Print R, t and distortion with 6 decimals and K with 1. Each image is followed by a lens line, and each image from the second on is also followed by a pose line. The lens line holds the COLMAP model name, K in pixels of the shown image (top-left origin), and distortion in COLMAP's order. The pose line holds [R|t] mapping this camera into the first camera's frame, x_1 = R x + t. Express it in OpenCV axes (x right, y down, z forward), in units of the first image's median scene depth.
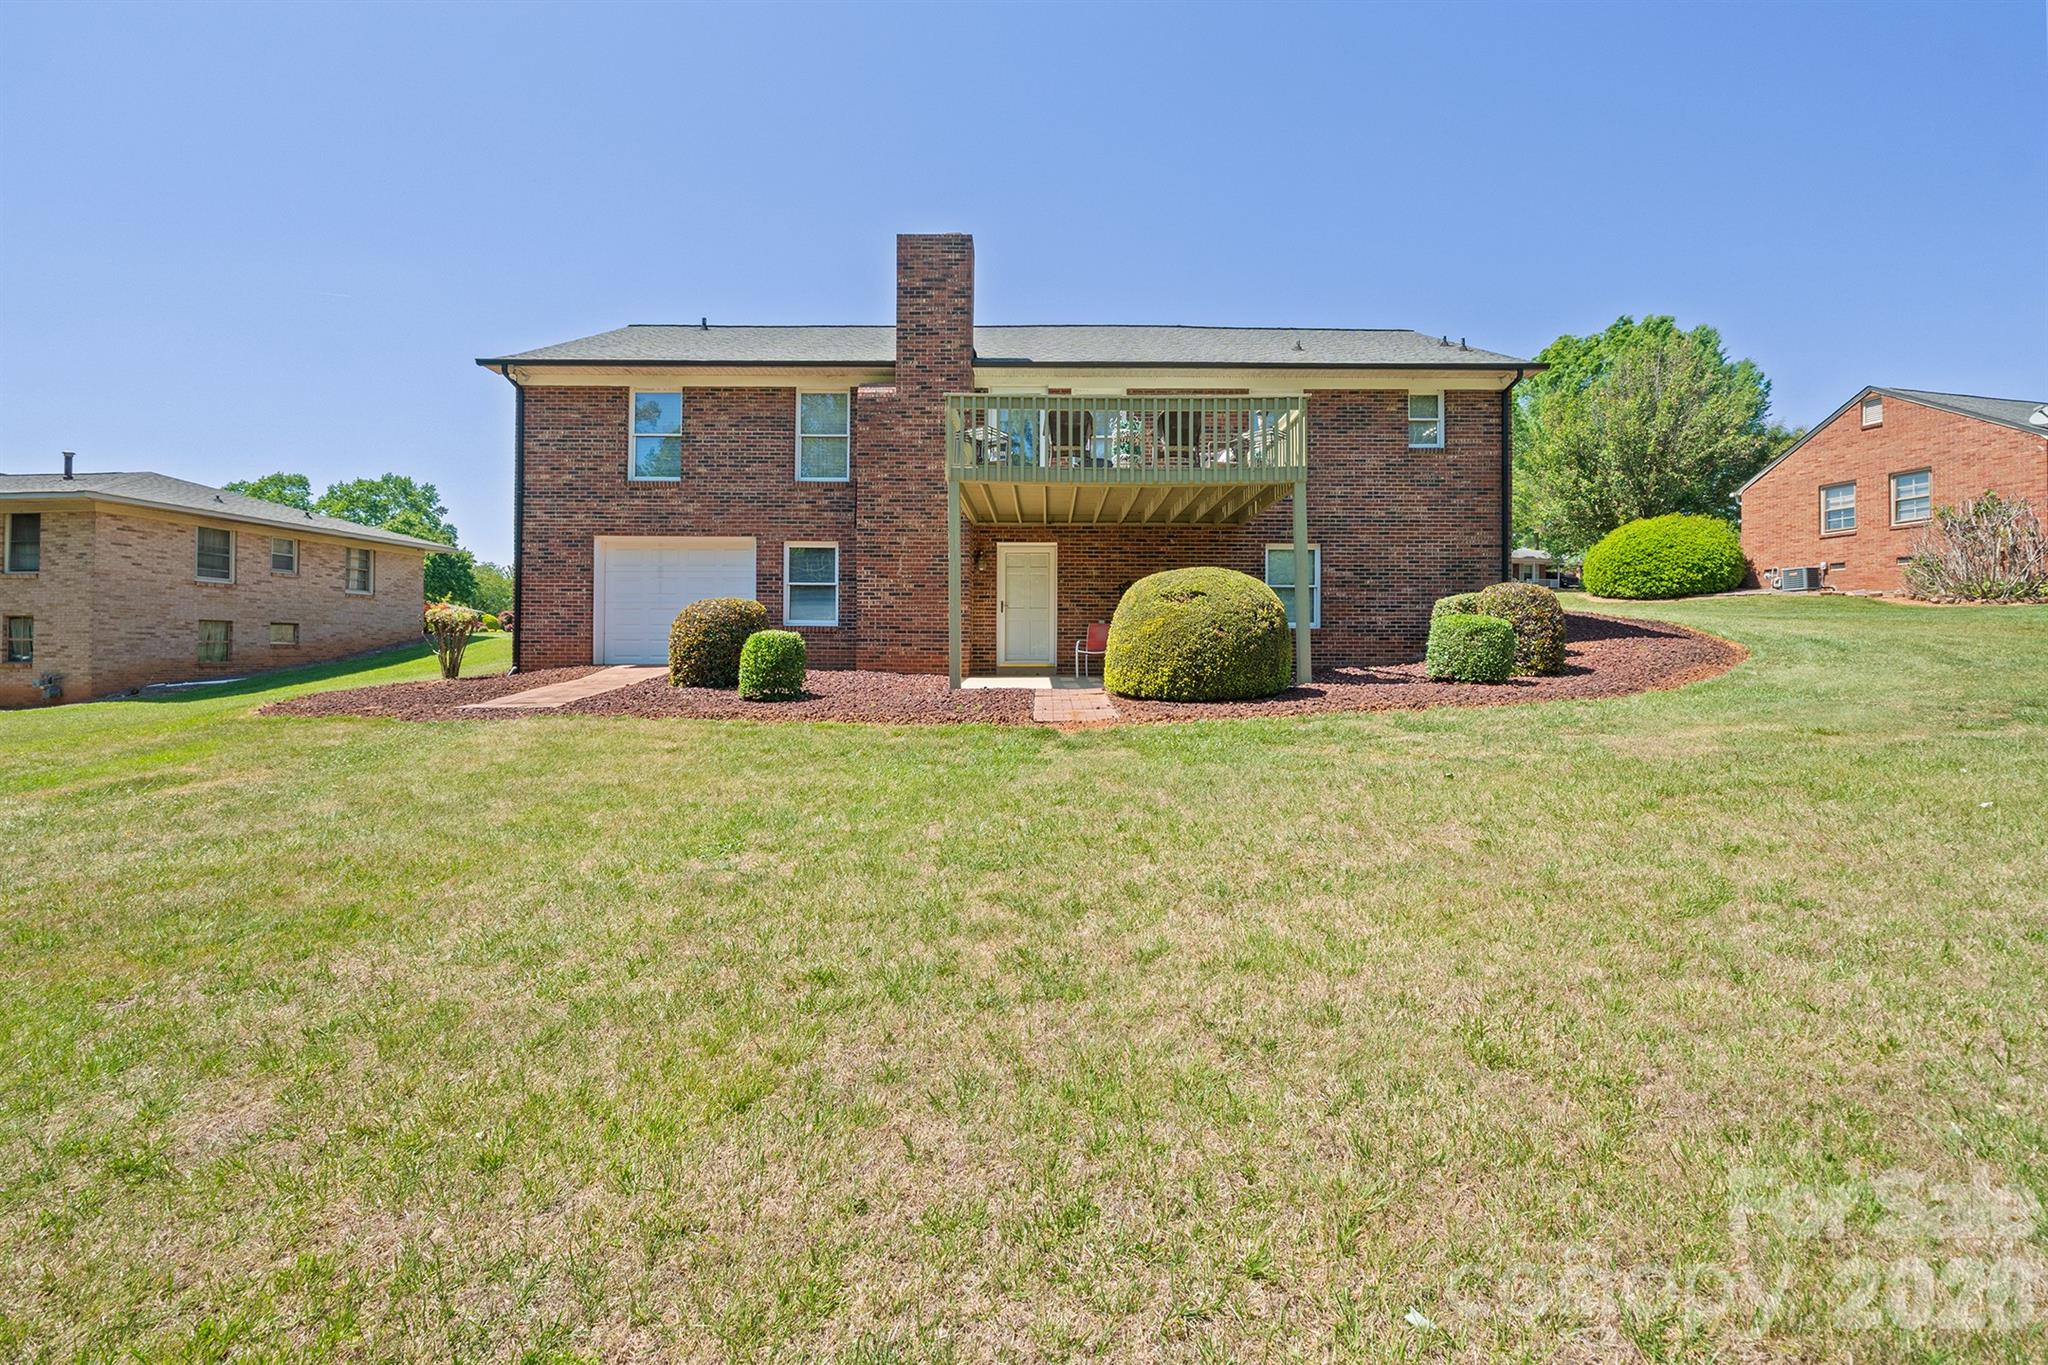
lens RADIAL K [[863.9, 0, 1027.8], [0, 863.9, 644.4], [0, 0, 1]] dist [0.000047, -0.000079]
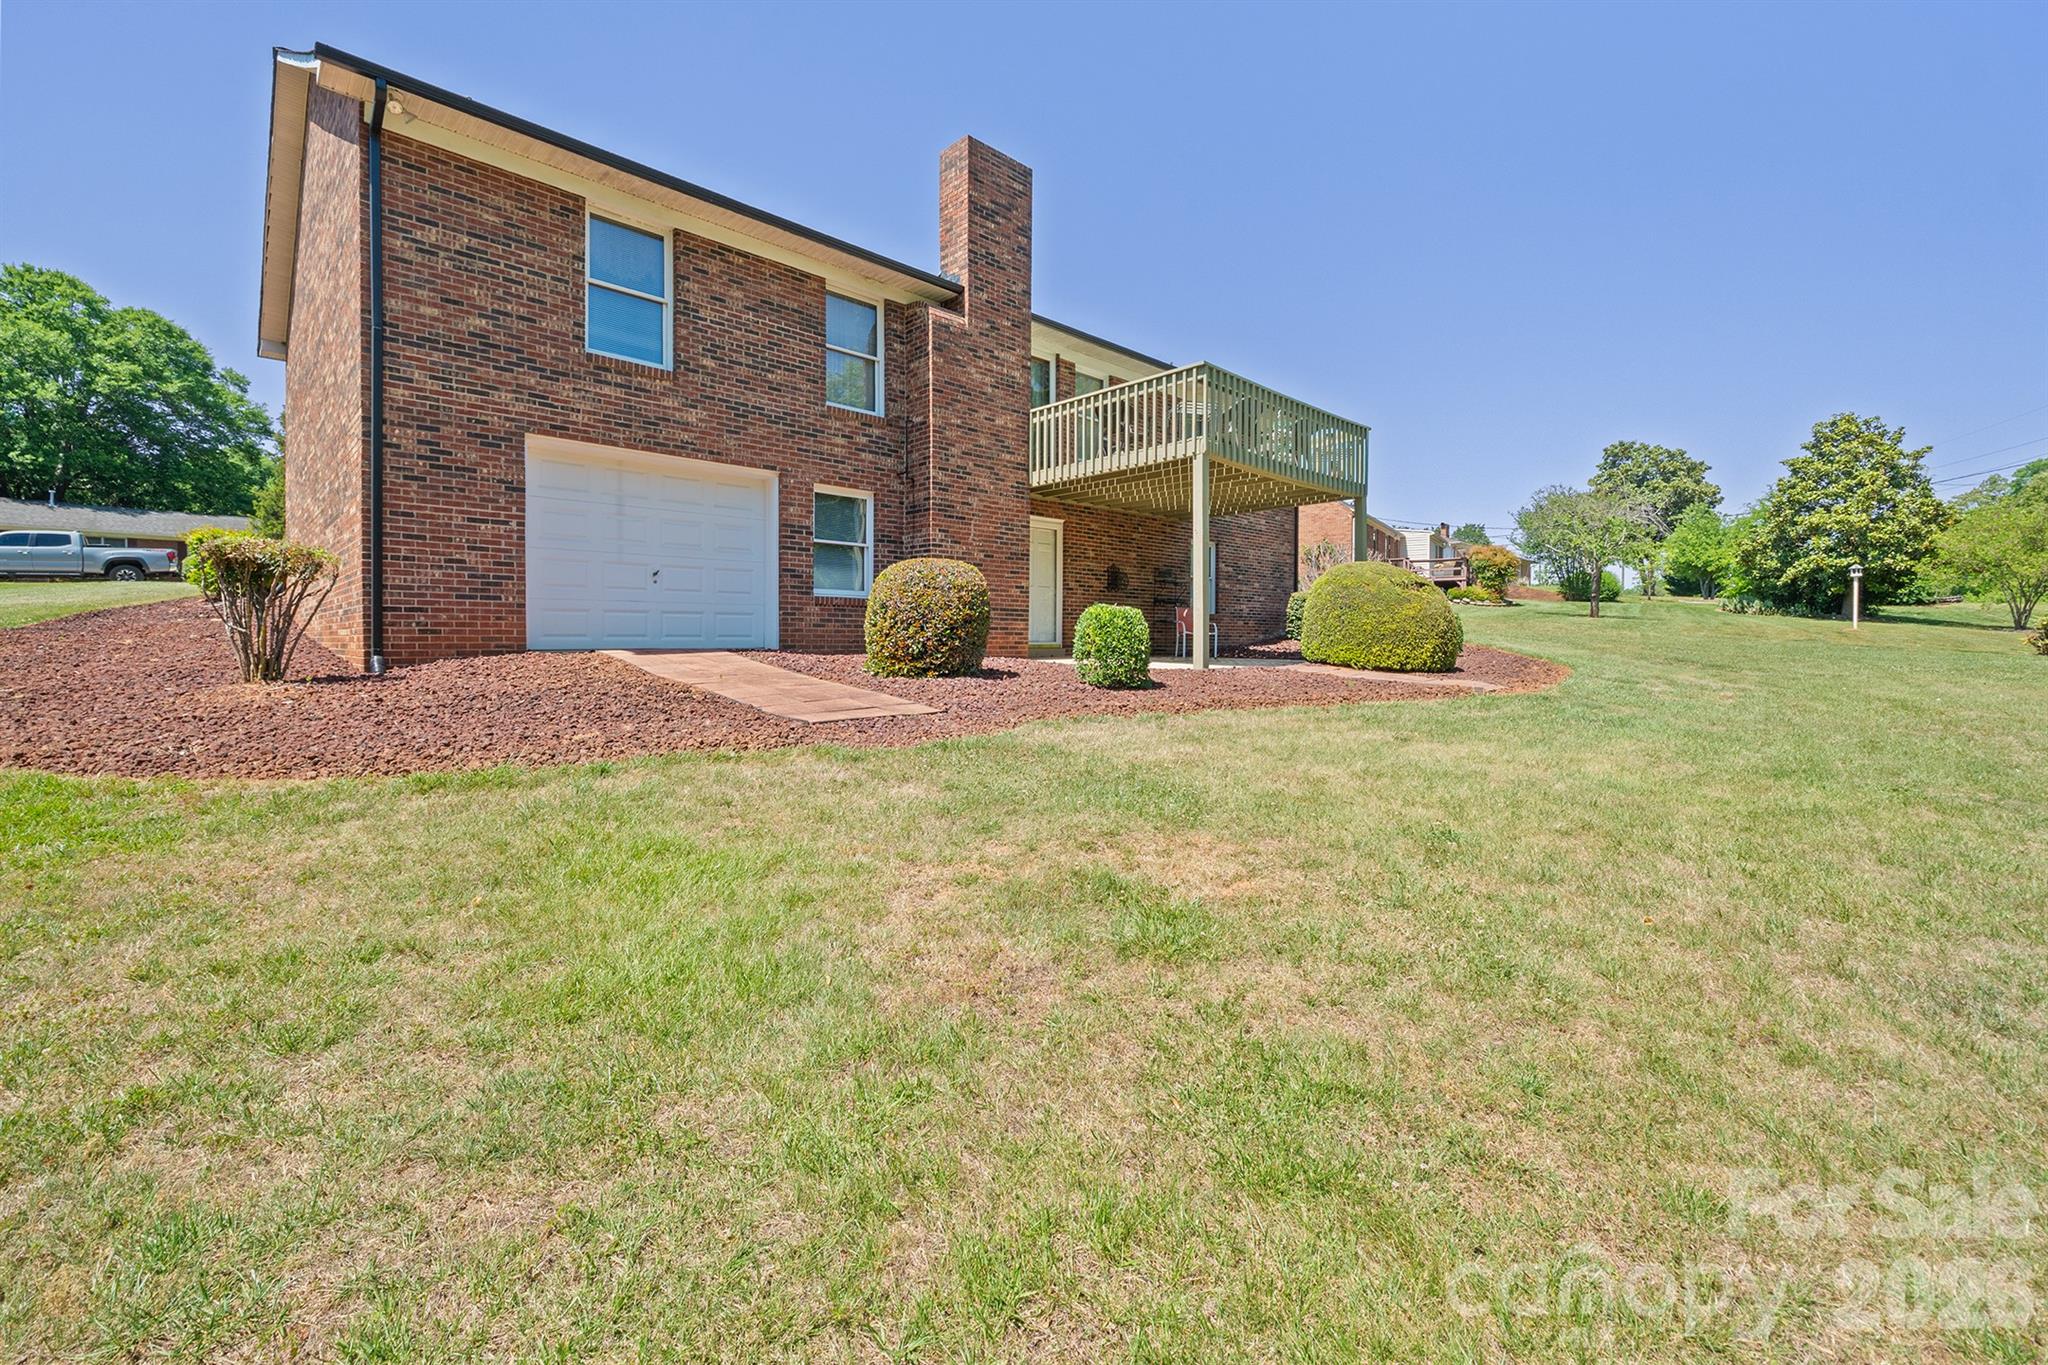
lens RADIAL K [[863.9, 0, 1027.8], [0, 863.9, 644.4], [0, 0, 1]] dist [0.000047, -0.000079]
pose [[0.716467, -0.003989, 0.697610, -0.671771], [-0.015948, 0.999629, 0.022096, 0.000539], [-0.697439, -0.026957, 0.716137, 0.332706]]
